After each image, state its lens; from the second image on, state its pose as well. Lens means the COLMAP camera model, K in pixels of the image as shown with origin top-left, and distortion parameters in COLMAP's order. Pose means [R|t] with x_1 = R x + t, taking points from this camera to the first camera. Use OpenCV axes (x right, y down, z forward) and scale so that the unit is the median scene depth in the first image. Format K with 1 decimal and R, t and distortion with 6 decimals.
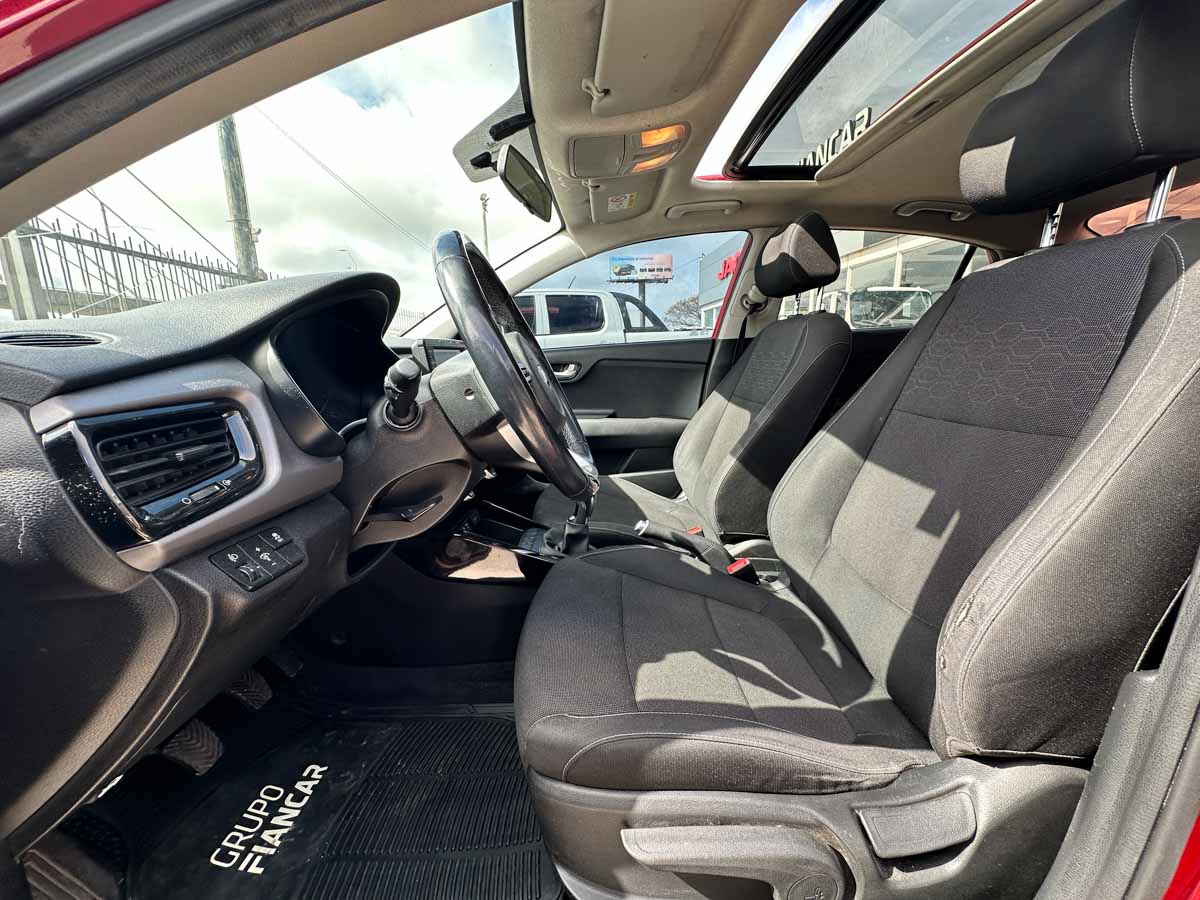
lens RADIAL K [[478.2, 0, 600.0], [0, 478.2, 450.0], [0, 0, 1]] dist [-0.009420, 0.000087]
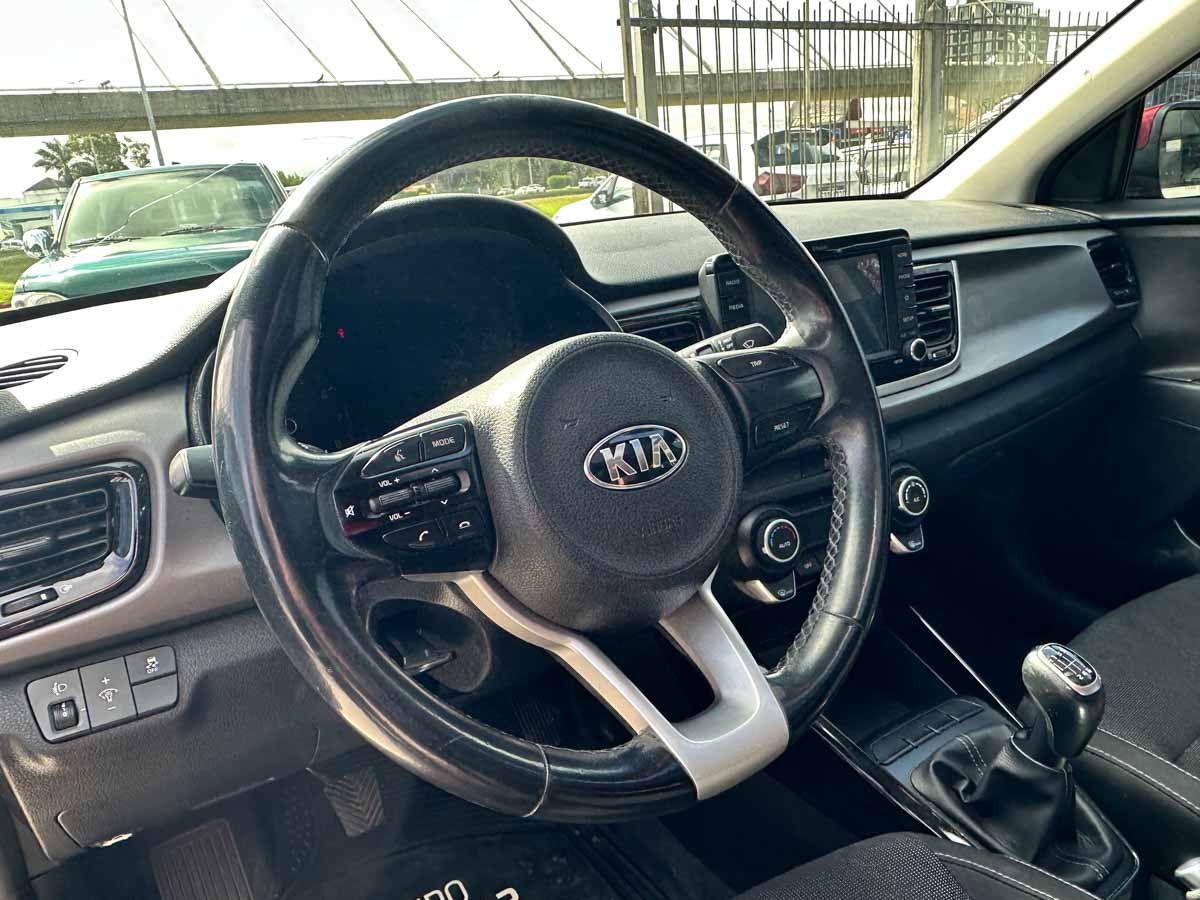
lens RADIAL K [[856.1, 0, 595.7], [0, 856.1, 457.1], [0, 0, 1]] dist [-0.011169, 0.002228]
pose [[0.520311, 0.231244, -0.822072, 0.457579], [-0.081080, 0.971668, 0.222007, -0.325026], [0.850119, -0.048859, 0.524318, 0.661845]]
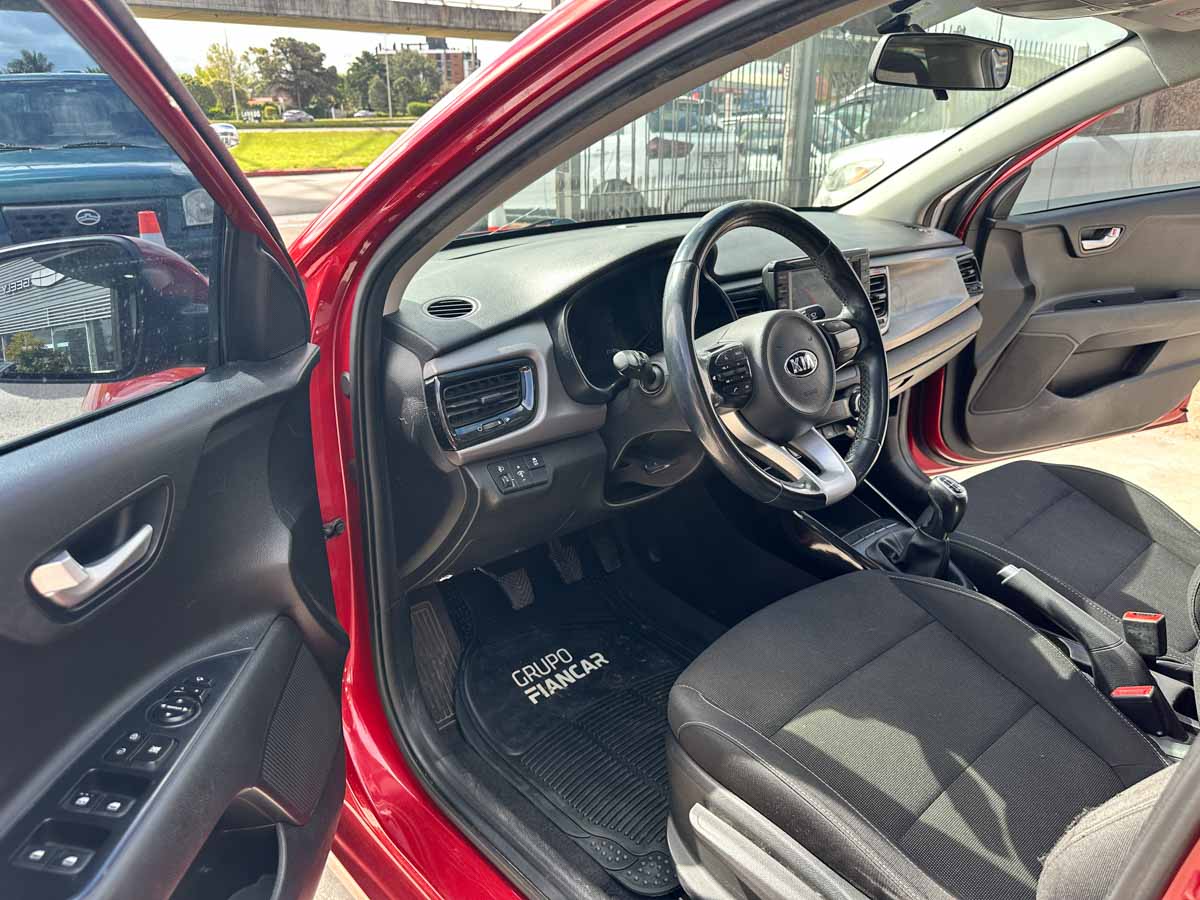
lens RADIAL K [[865.4, 0, 600.8], [0, 865.4, 432.7], [0, 0, 1]] dist [-0.000842, -0.007033]
pose [[0.646947, 0.280254, -0.709166, 0.882613], [-0.157706, 0.959080, 0.235148, -0.379270], [0.746048, -0.040289, 0.664672, -0.384494]]
